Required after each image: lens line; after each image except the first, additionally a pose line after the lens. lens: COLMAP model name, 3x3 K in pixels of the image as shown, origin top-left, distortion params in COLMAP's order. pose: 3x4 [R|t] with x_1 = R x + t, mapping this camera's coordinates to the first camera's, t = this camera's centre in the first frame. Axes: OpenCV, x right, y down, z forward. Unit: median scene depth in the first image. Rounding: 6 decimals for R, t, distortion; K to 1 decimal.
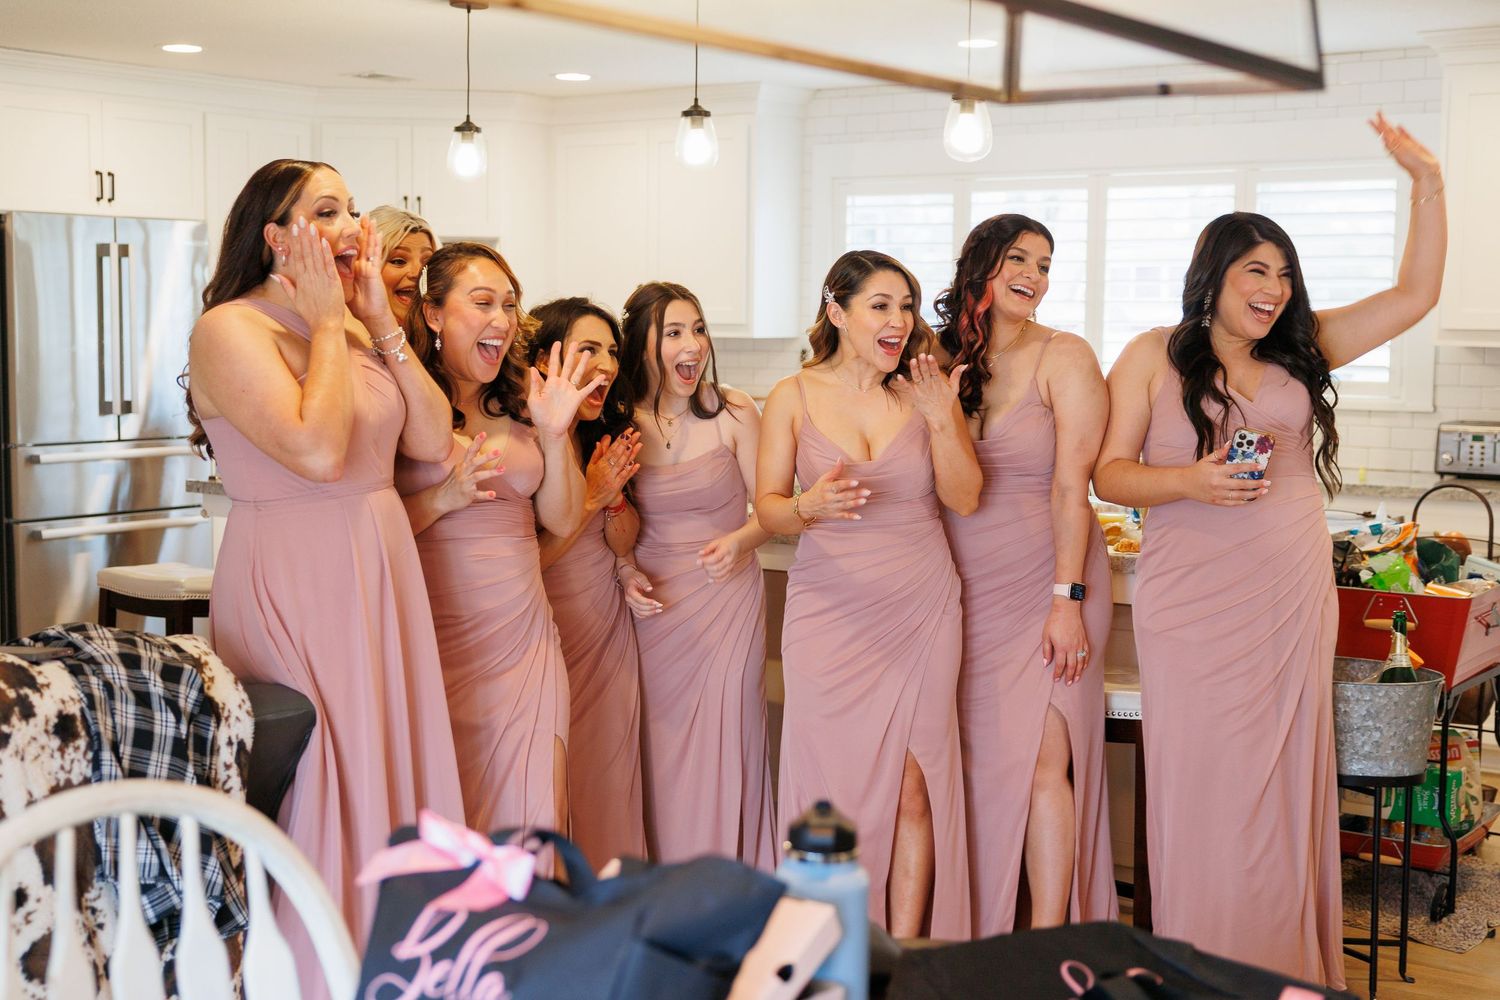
lens RADIAL K [[1879.1, 0, 710.0], [0, 1879.1, 512.8], [0, 0, 1]] dist [-0.006349, 0.000000]
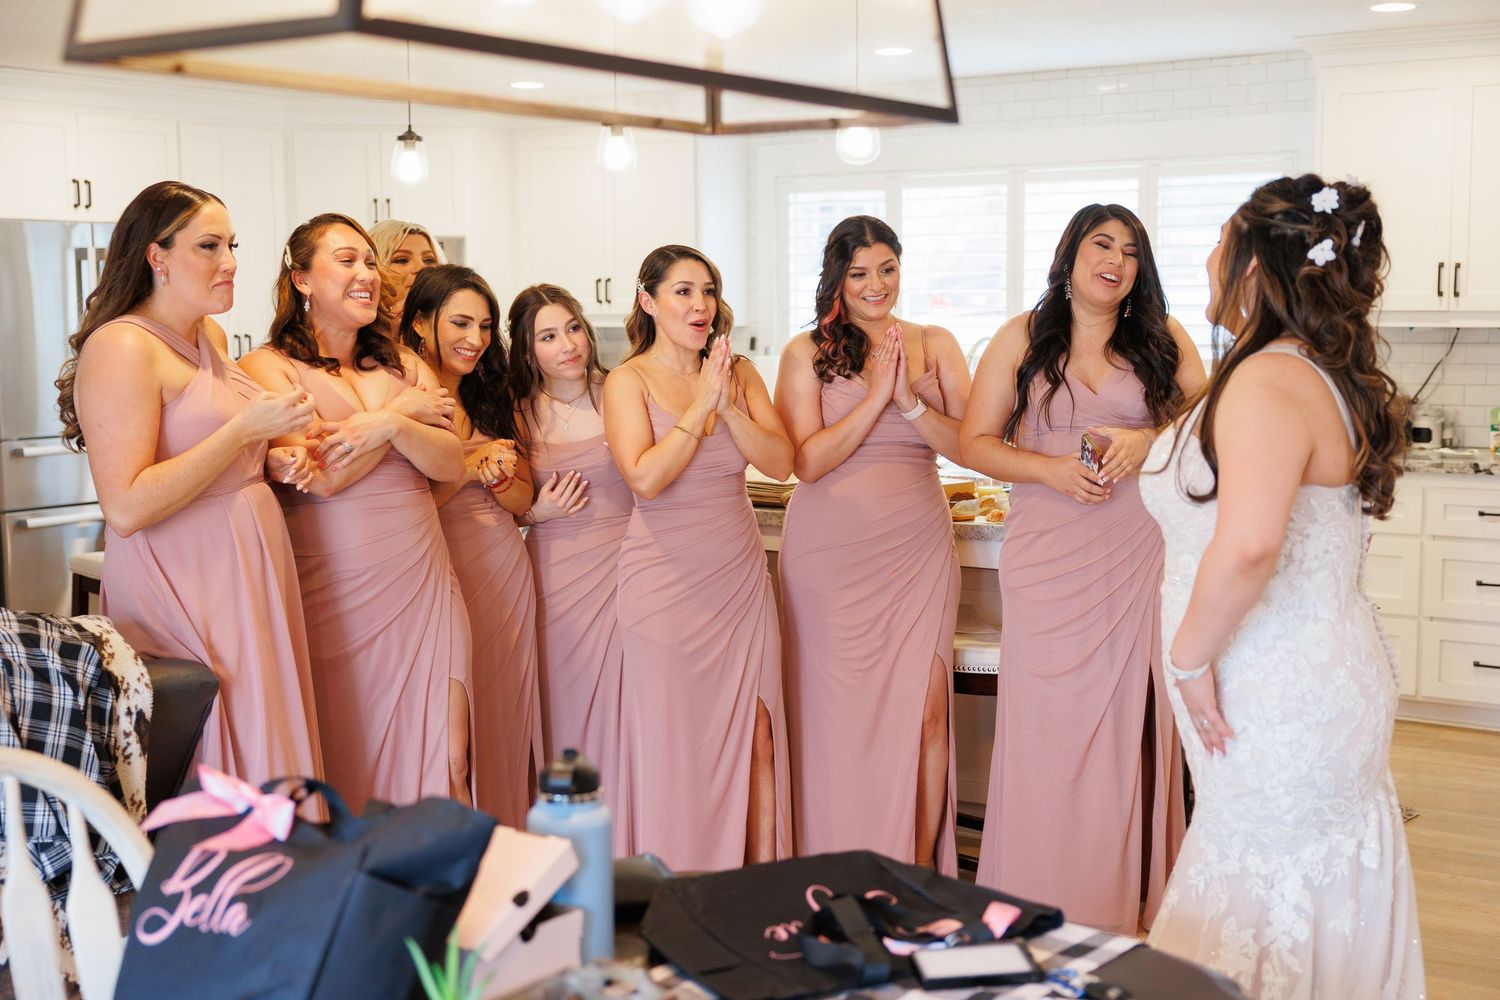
lens RADIAL K [[1765.3, 0, 754.1], [0, 1765.3, 511.4], [0, 0, 1]] dist [-0.001645, 0.000000]
pose [[0.999227, -0.018932, 0.034445, 0.073370], [0.018507, 0.999749, 0.012615, -0.001149], [-0.034675, -0.011967, 0.999327, -0.038594]]
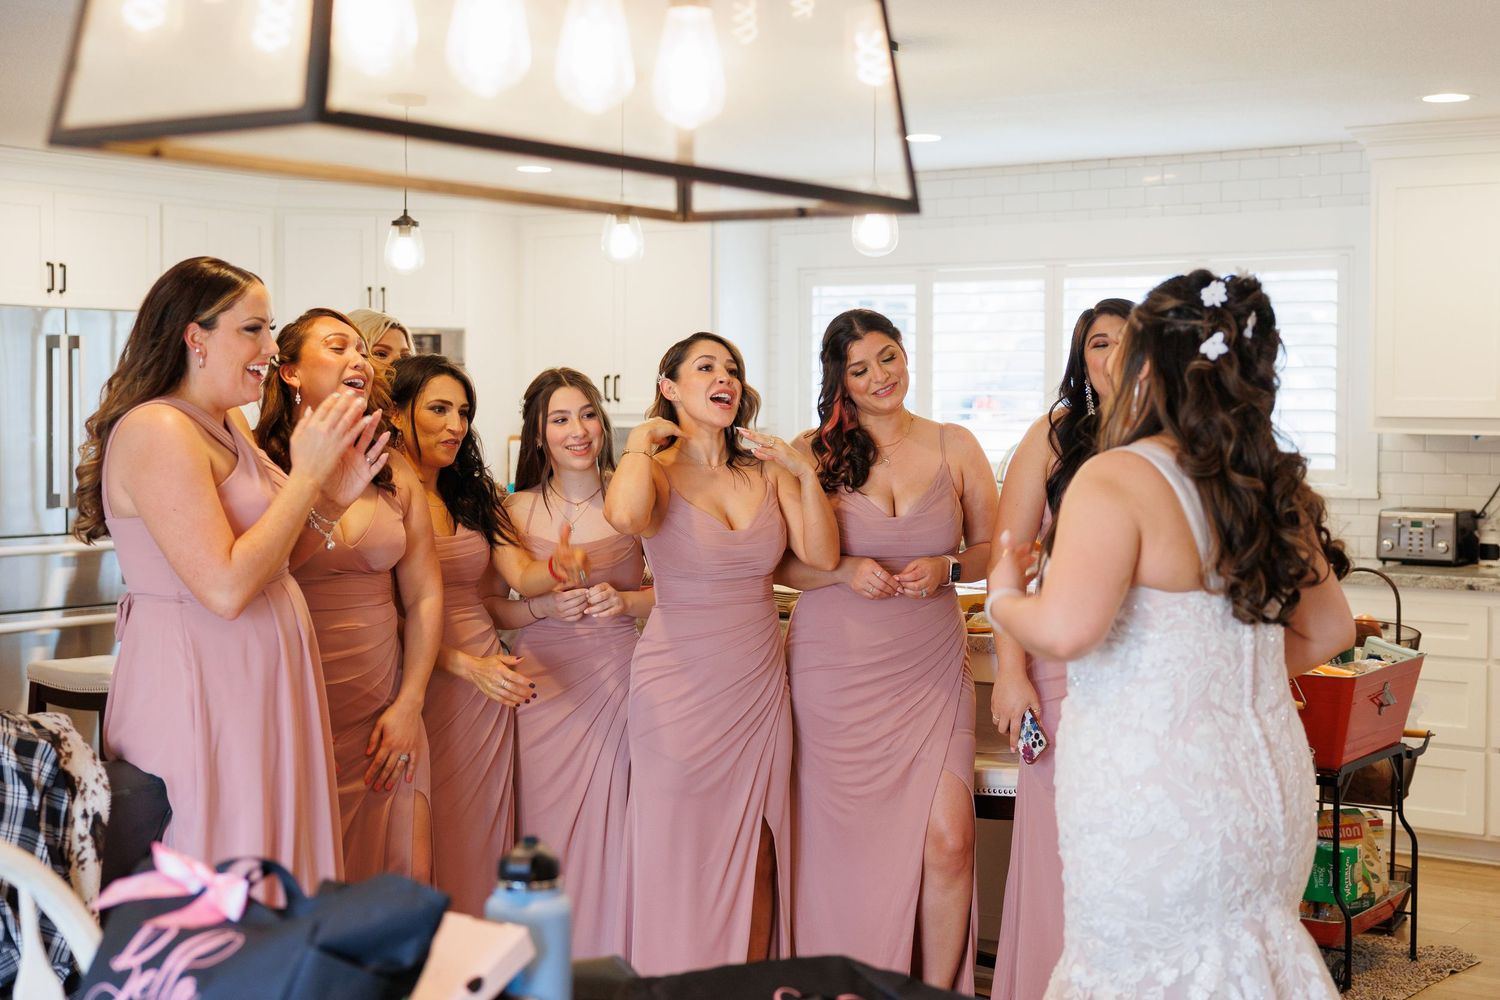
lens RADIAL K [[1933.5, 0, 766.7], [0, 1933.5, 486.9], [0, 0, 1]] dist [0.005630, 0.000000]
pose [[0.999579, -0.004174, 0.028721, 0.090281], [0.005958, 0.998039, -0.062315, 0.009403], [-0.028405, 0.062460, 0.997643, -0.092093]]
